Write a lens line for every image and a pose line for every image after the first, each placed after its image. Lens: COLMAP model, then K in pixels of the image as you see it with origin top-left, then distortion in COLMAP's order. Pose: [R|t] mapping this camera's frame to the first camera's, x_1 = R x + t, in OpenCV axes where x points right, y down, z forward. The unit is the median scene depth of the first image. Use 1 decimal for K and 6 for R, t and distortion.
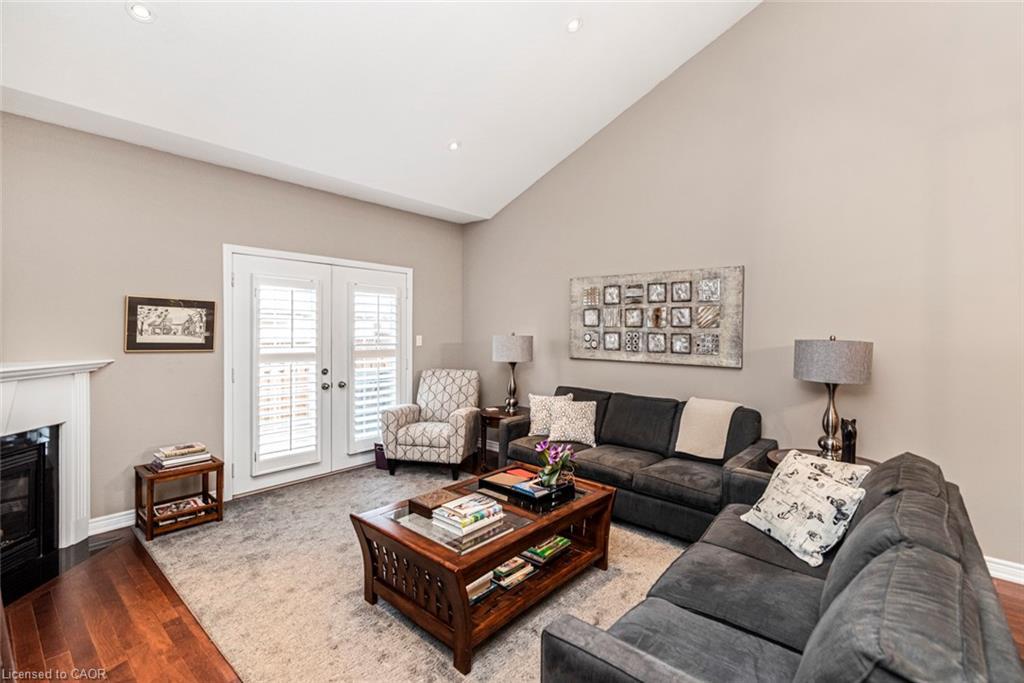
lens RADIAL K [[459.2, 0, 509.4], [0, 459.2, 332.1], [0, 0, 1]] dist [0.003038, 0.000793]
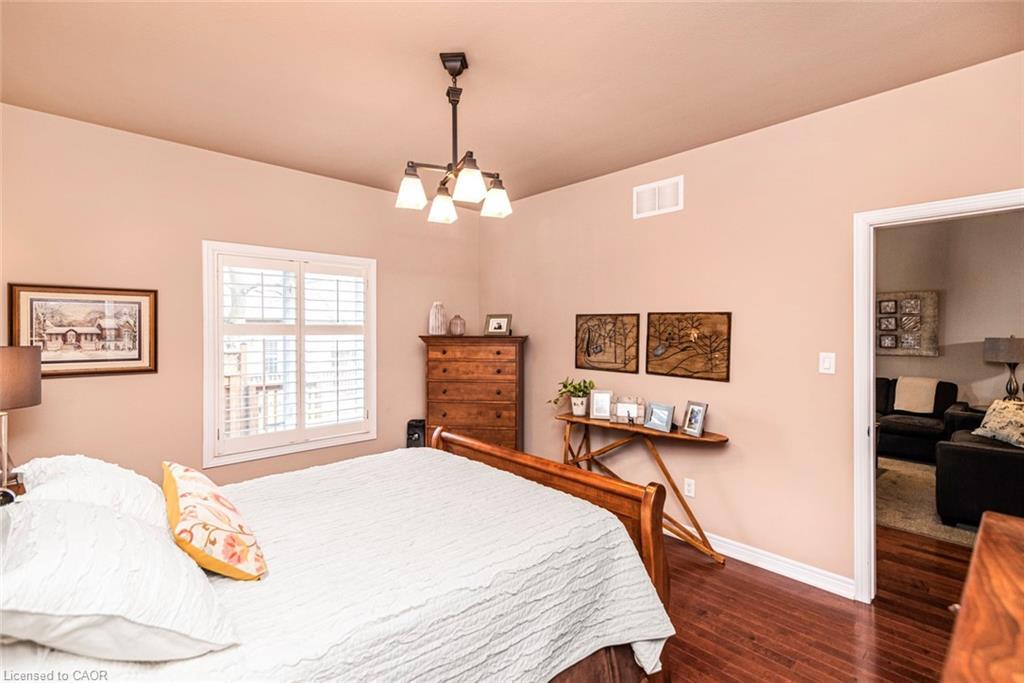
lens RADIAL K [[459.2, 0, 509.4], [0, 459.2, 332.1], [0, 0, 1]] dist [0.003038, 0.000793]
pose [[0.994252, -0.012277, -0.106359, -0.731379], [0.011433, 0.999898, -0.008545, -0.006208], [0.106453, 0.007280, 0.994291, -0.684381]]
